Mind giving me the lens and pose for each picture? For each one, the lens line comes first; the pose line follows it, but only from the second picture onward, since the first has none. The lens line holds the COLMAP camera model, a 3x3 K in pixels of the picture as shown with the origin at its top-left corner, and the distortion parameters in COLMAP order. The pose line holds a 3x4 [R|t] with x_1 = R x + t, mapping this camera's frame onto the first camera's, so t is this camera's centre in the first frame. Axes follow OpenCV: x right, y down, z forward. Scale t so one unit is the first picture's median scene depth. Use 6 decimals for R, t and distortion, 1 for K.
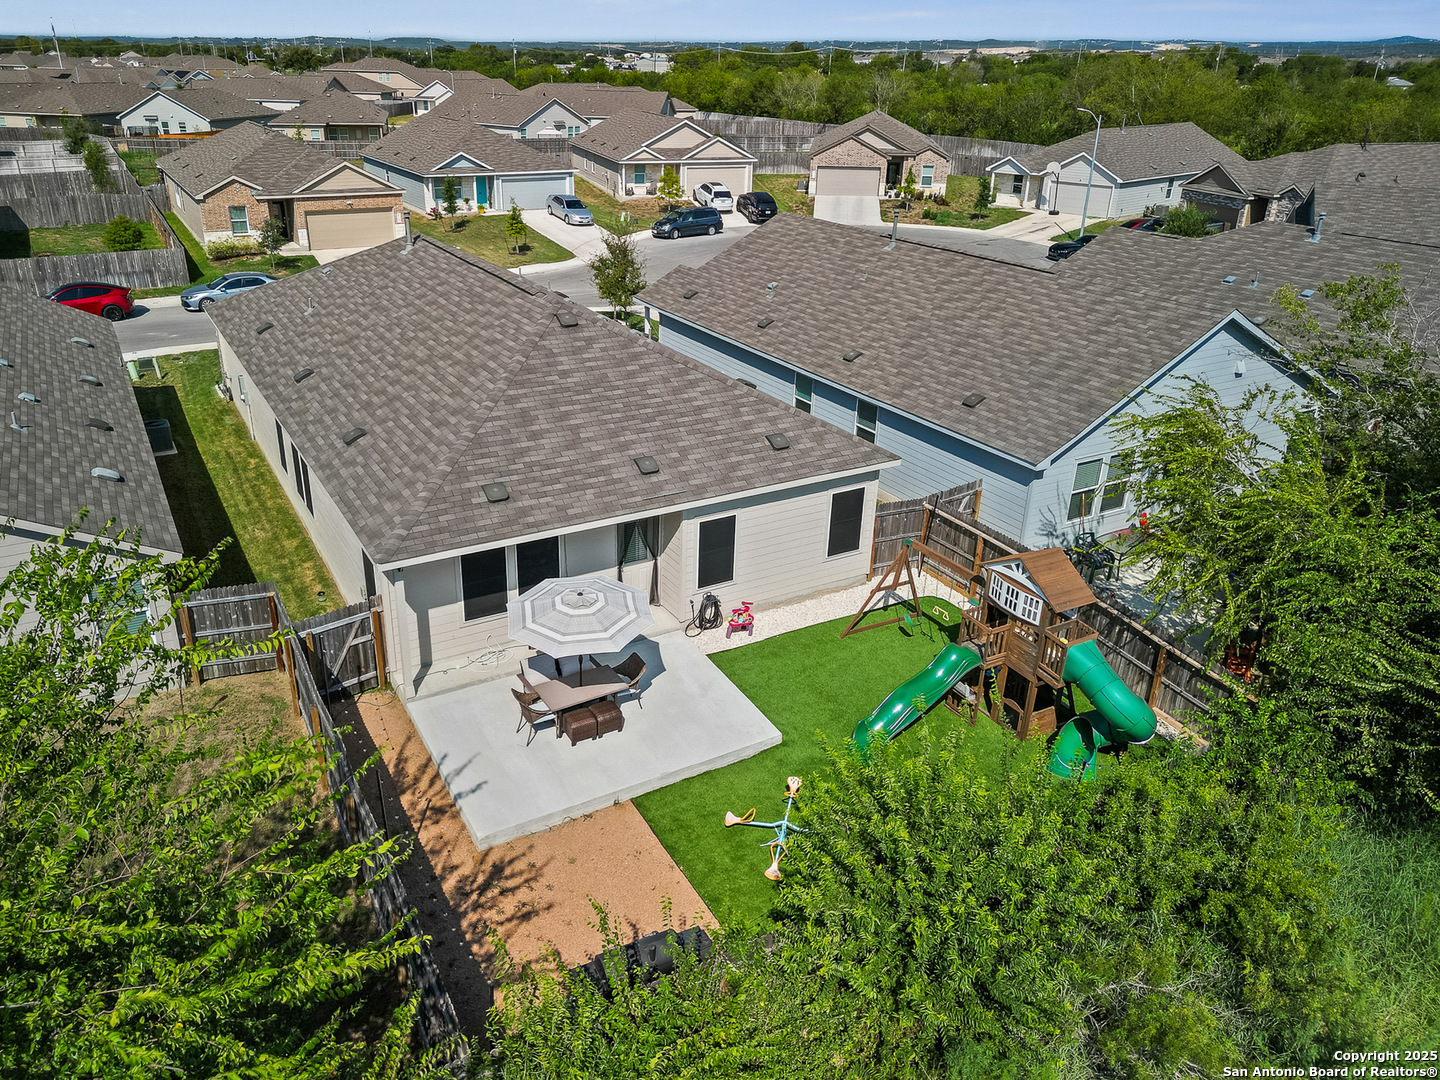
lens RADIAL K [[1017.4, 0, 720.0], [0, 1017.4, 540.0], [0, 0, 1]] dist [0.005591, -0.000367]
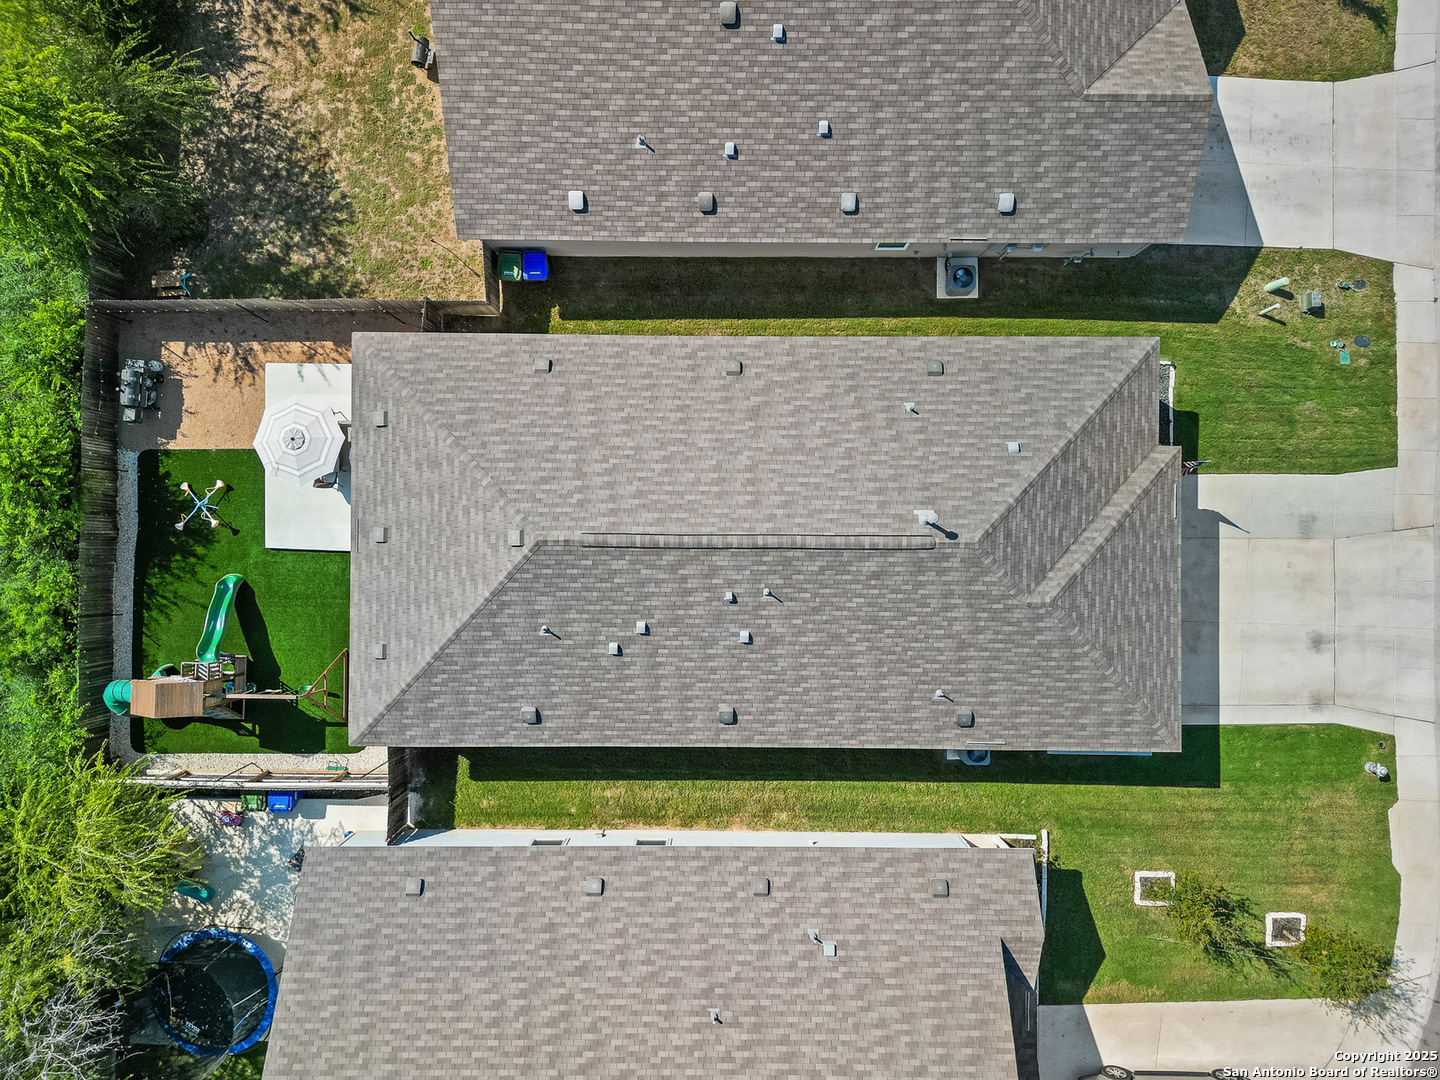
lens RADIAL K [[1017.4, 0, 720.0], [0, 1017.4, 540.0], [0, 0, 1]] dist [0.005591, -0.000367]
pose [[-0.502169, 0.864093, -0.034195, -0.296651], [-0.390448, -0.191272, 0.900536, -1.753646], [0.771607, 0.465573, 0.433434, 0.918350]]
